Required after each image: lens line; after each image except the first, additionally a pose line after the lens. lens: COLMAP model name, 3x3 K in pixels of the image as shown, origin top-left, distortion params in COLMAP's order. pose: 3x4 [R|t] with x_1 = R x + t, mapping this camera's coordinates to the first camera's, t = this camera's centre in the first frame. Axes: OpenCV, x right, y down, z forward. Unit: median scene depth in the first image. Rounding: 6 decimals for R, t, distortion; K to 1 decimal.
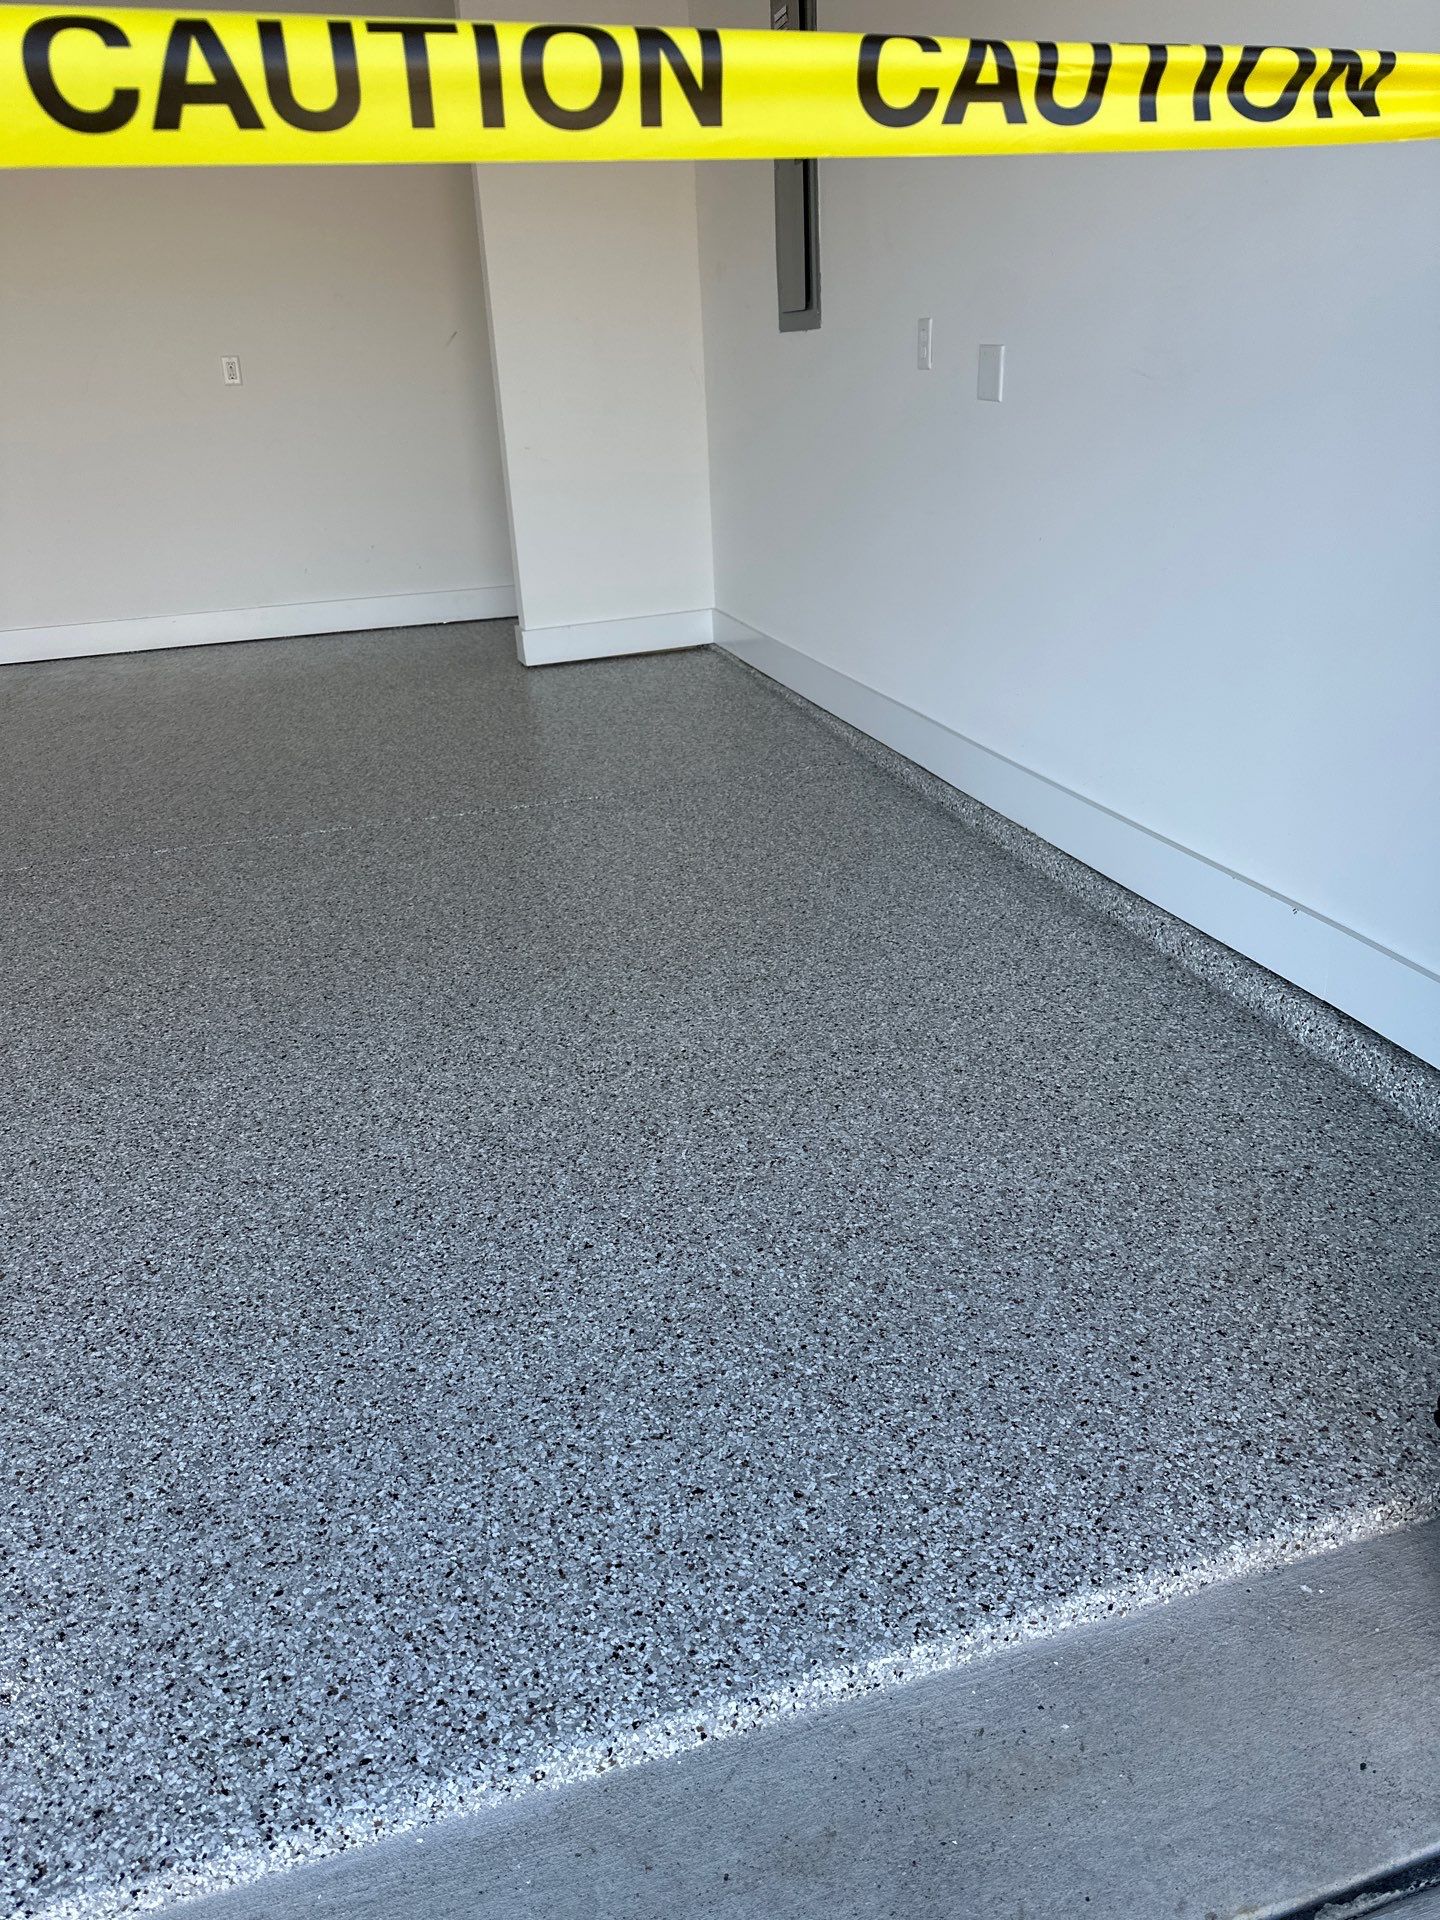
lens RADIAL K [[1398.9, 0, 720.0], [0, 1398.9, 960.0], [0, 0, 1]] dist [0.179642, -0.215210]
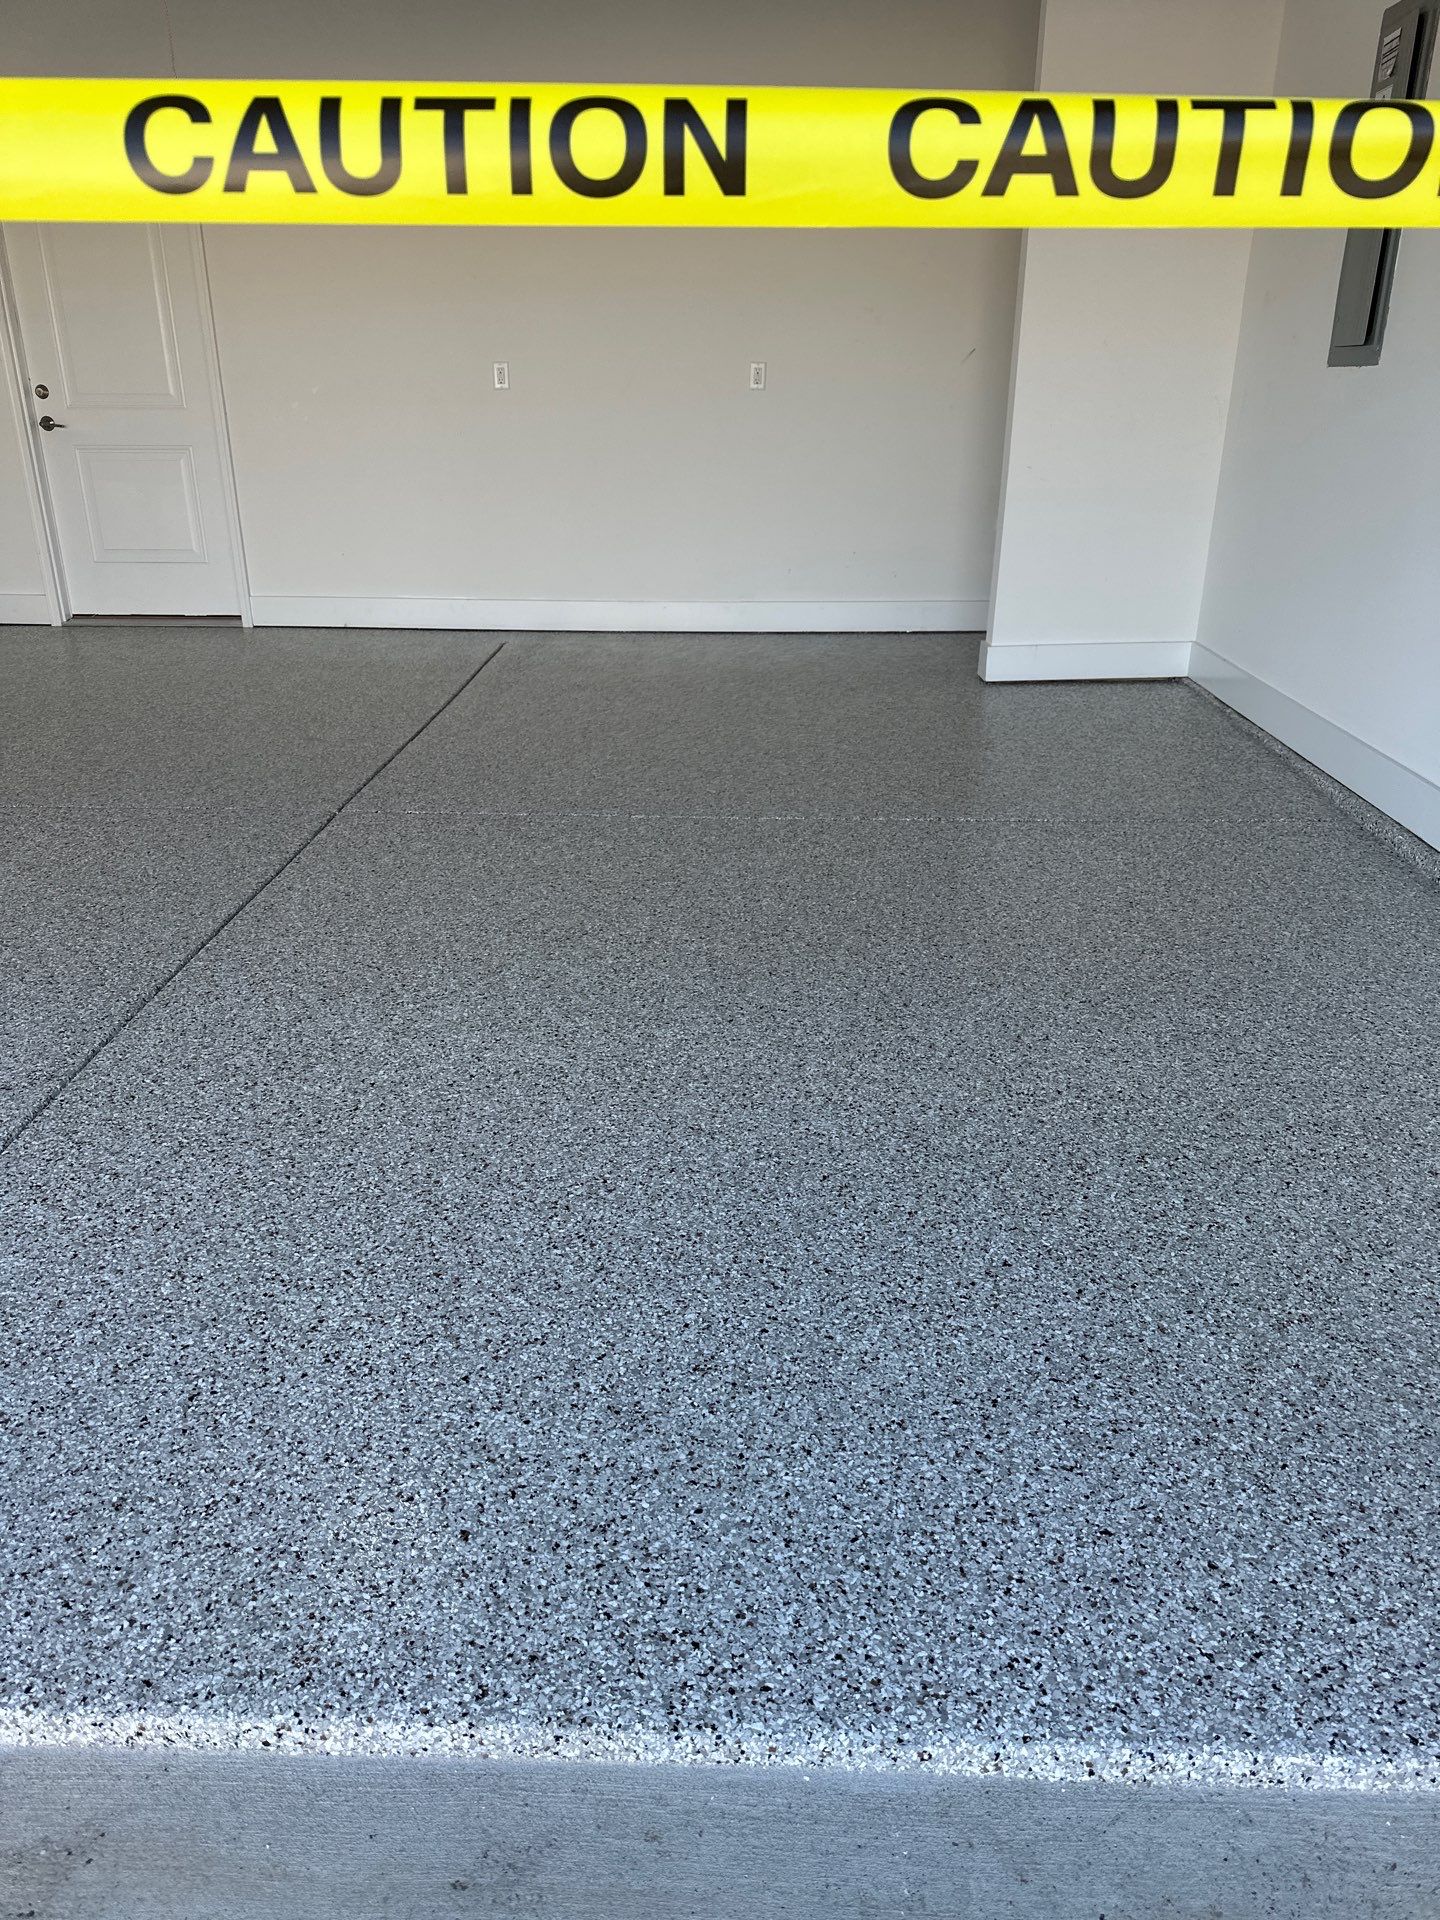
lens RADIAL K [[1398.9, 0, 720.0], [0, 1398.9, 960.0], [0, 0, 1]] dist [0.179642, -0.215210]
pose [[0.951538, 0.170979, -0.255618, -0.072148], [-0.173362, 0.984768, 0.013355, 0.013936], [0.254008, 0.031607, 0.966686, -0.034680]]
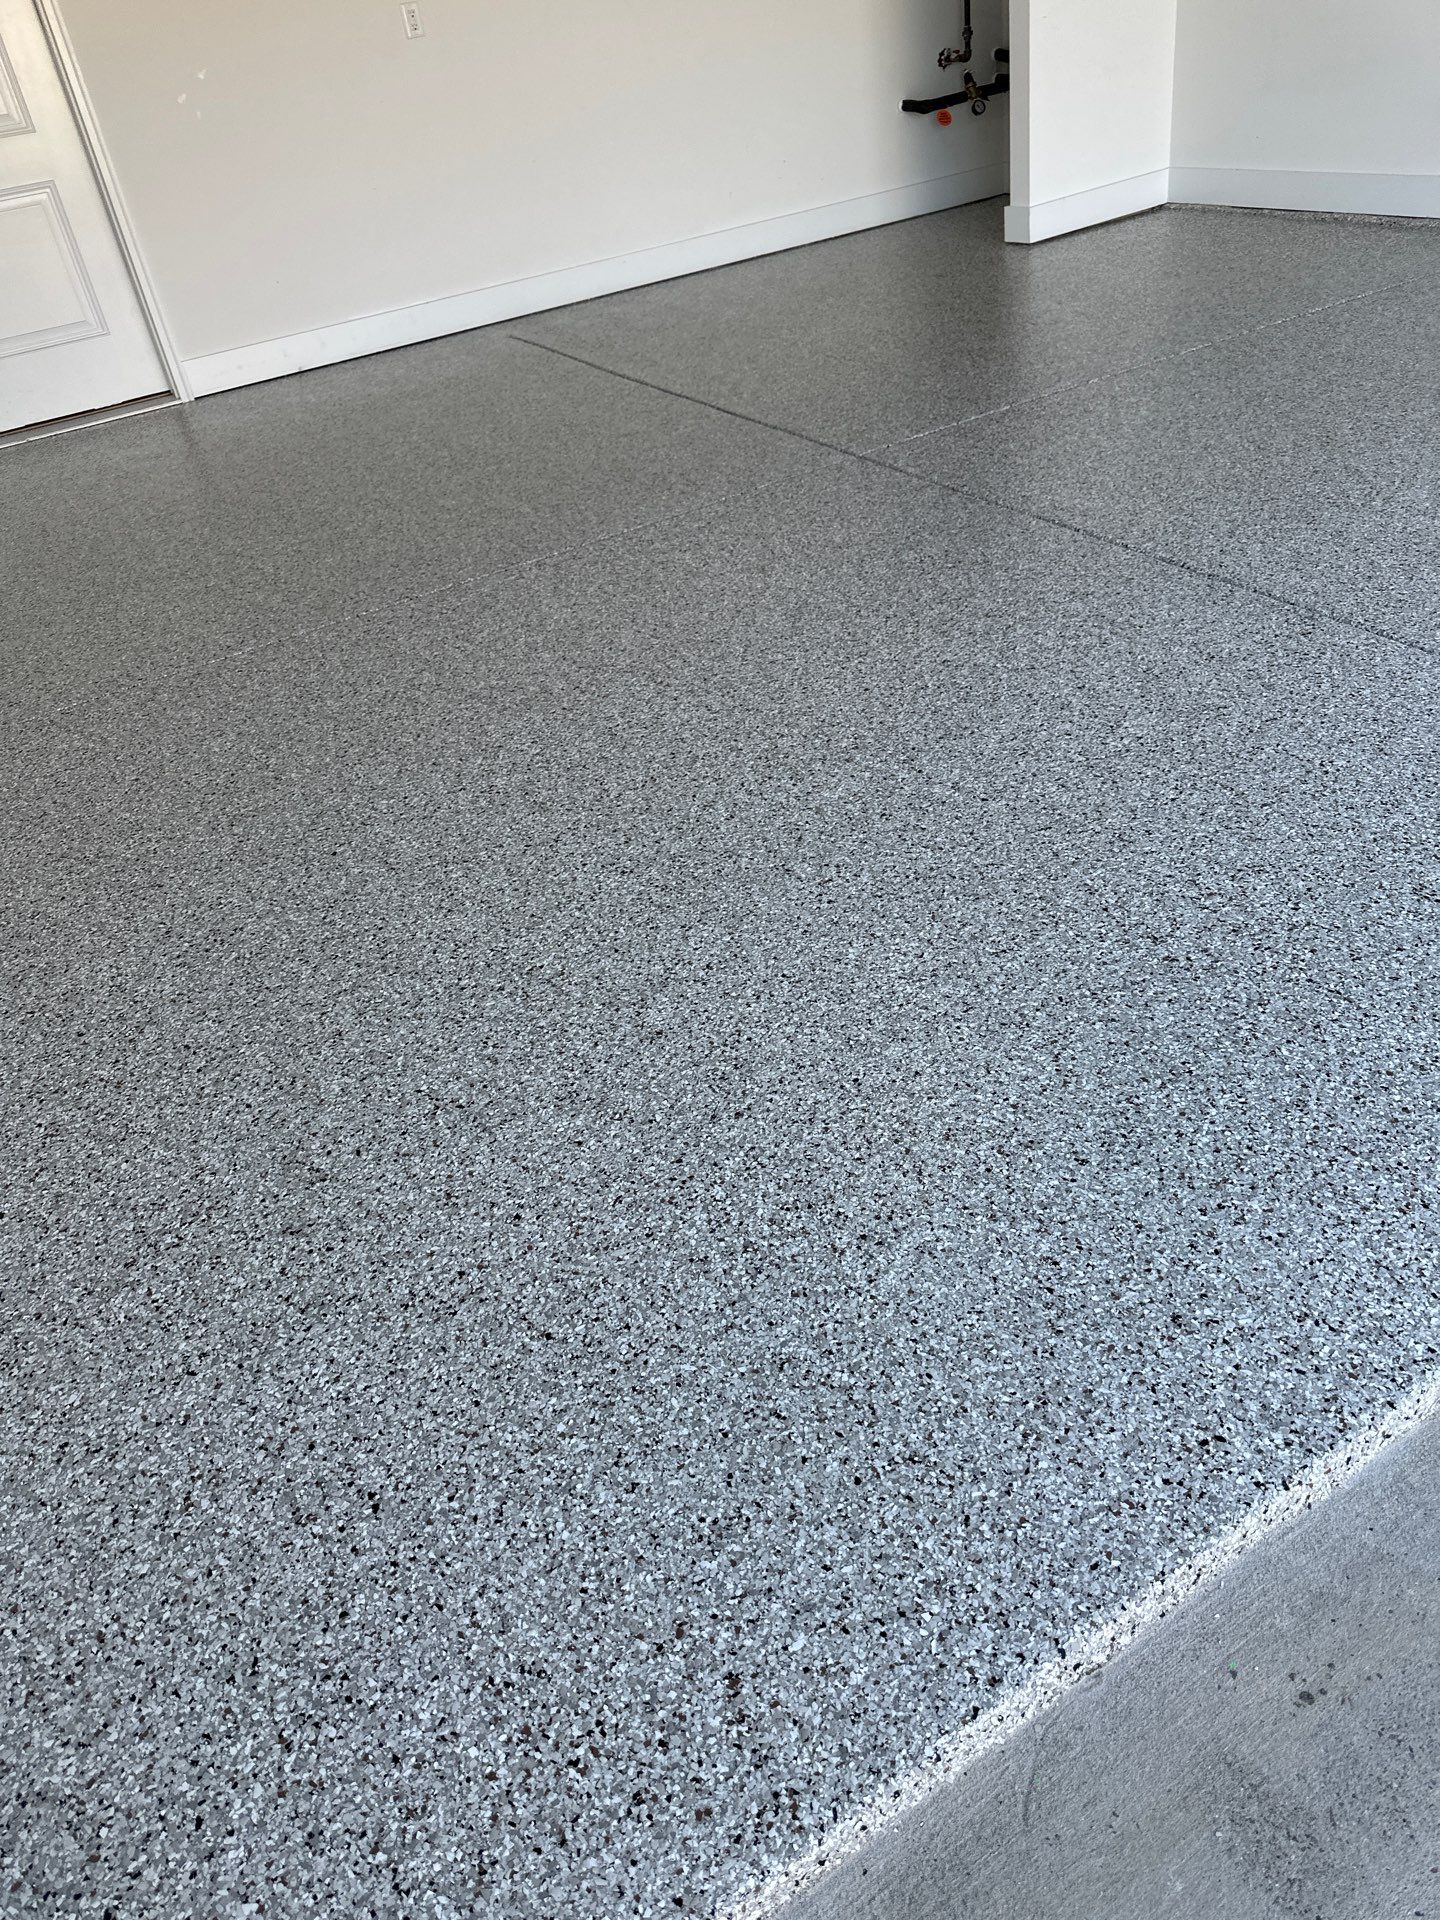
lens RADIAL K [[1373.4, 0, 758.7], [0, 1373.4, 969.7], [0, 0, 1]] dist [0.054546, -0.040604]
pose [[0.955388, -0.216103, 0.201329, -1.904380], [0.175487, 0.963624, 0.201578, 0.212480], [-0.237567, -0.157255, 0.958558, -0.165620]]
